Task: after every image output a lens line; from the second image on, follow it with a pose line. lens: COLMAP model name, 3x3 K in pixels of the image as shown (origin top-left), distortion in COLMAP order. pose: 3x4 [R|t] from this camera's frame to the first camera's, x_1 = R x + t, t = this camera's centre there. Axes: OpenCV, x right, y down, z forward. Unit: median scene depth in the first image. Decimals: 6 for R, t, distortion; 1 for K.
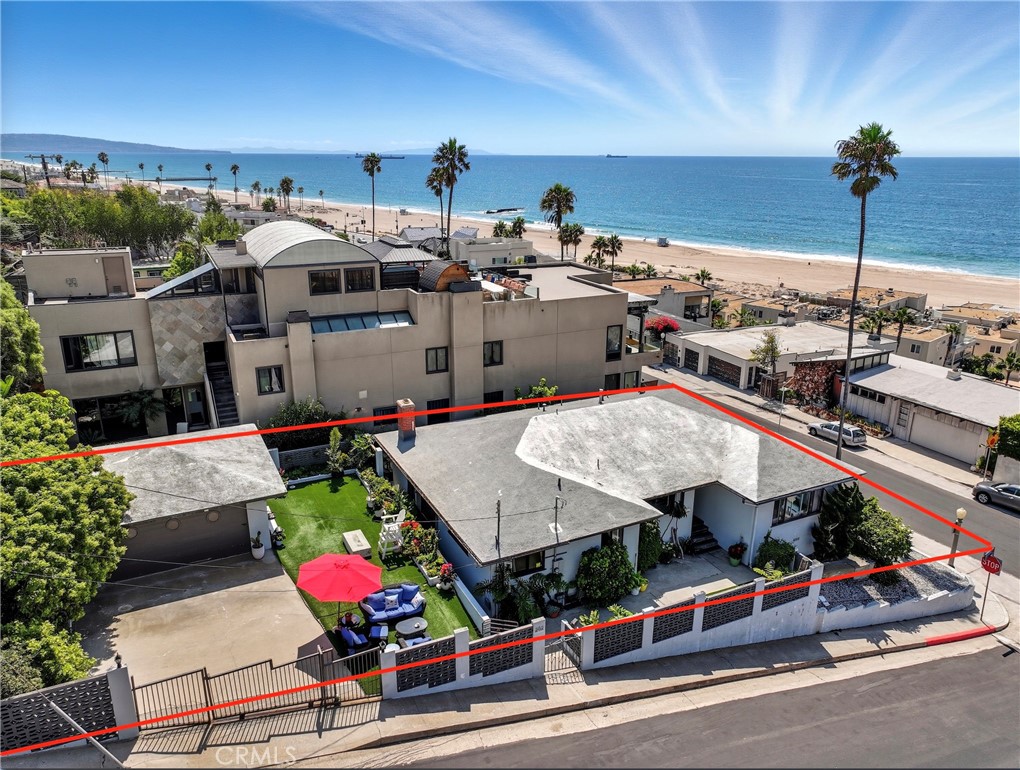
lens RADIAL K [[693.9, 0, 510.0], [0, 693.9, 385.0], [0, 0, 1]] dist [0.002268, 0.001163]
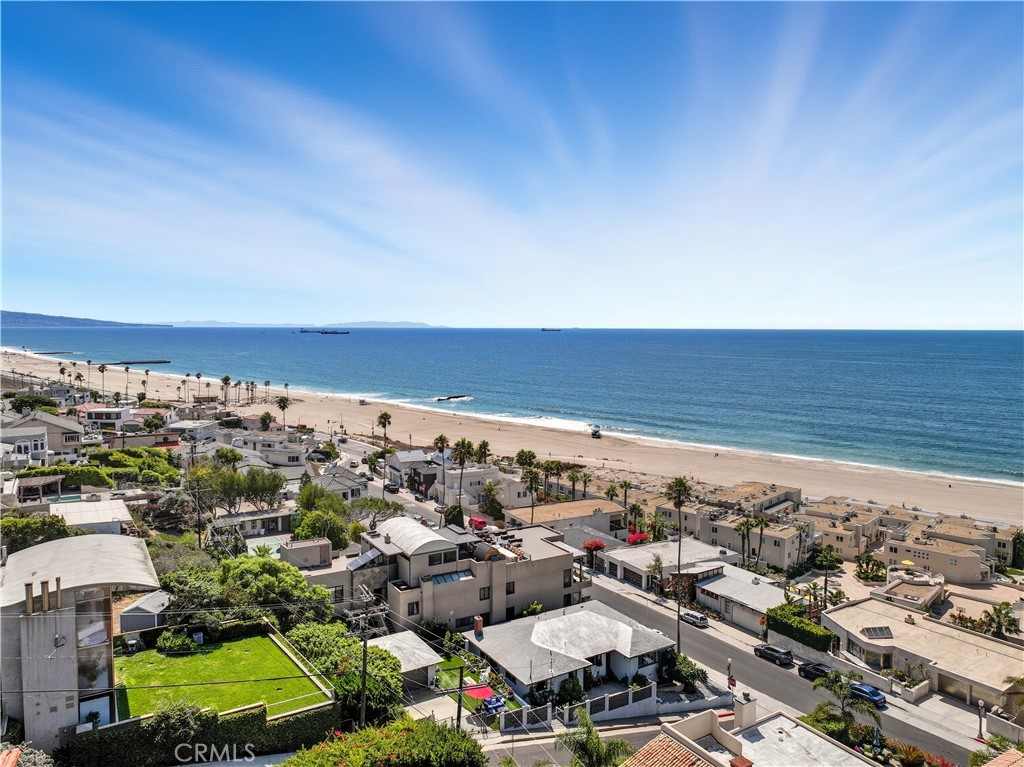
lens RADIAL K [[718.8, 0, 512.0], [0, 718.8, 383.5], [0, 0, 1]] dist [-0.000572, -0.001285]
pose [[0.995709, -0.005304, 0.092383, -0.234783], [0.026024, 0.974115, -0.224552, -0.175087], [-0.088801, 0.225992, 0.970073, -1.335192]]
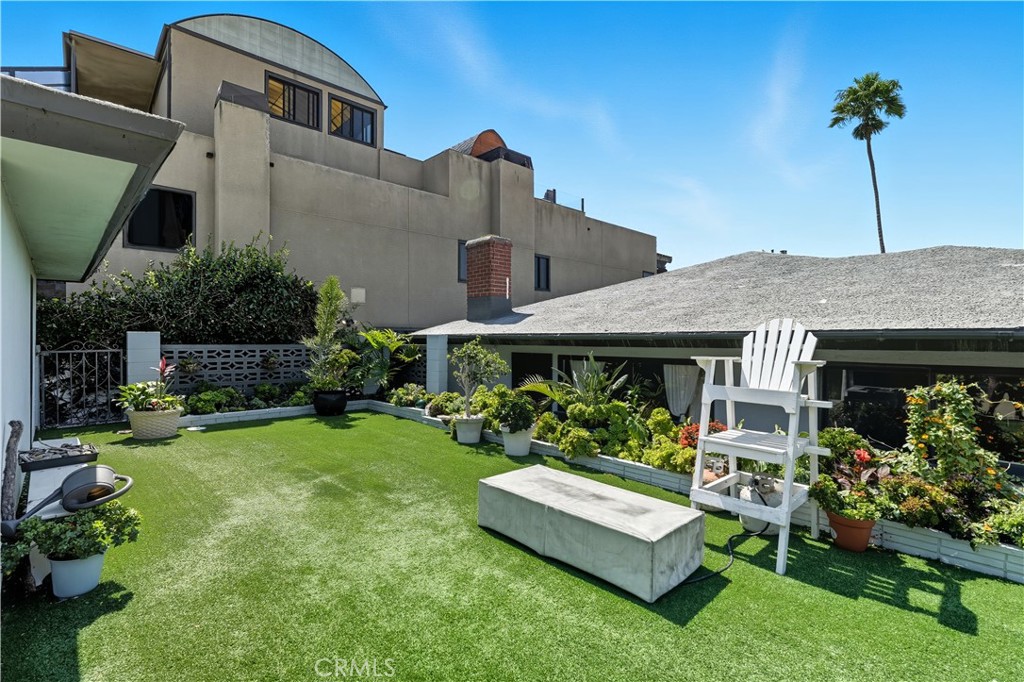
lens RADIAL K [[457.4, 0, 512.0], [0, 457.4, 341.0], [0, 0, 1]] dist [-0.001605, -0.000335]
pose [[0.955519, -0.008404, 0.294809, -0.209257], [0.094558, 0.955555, -0.279236, 0.164718], [-0.279359, 0.294692, 0.913846, 0.666901]]
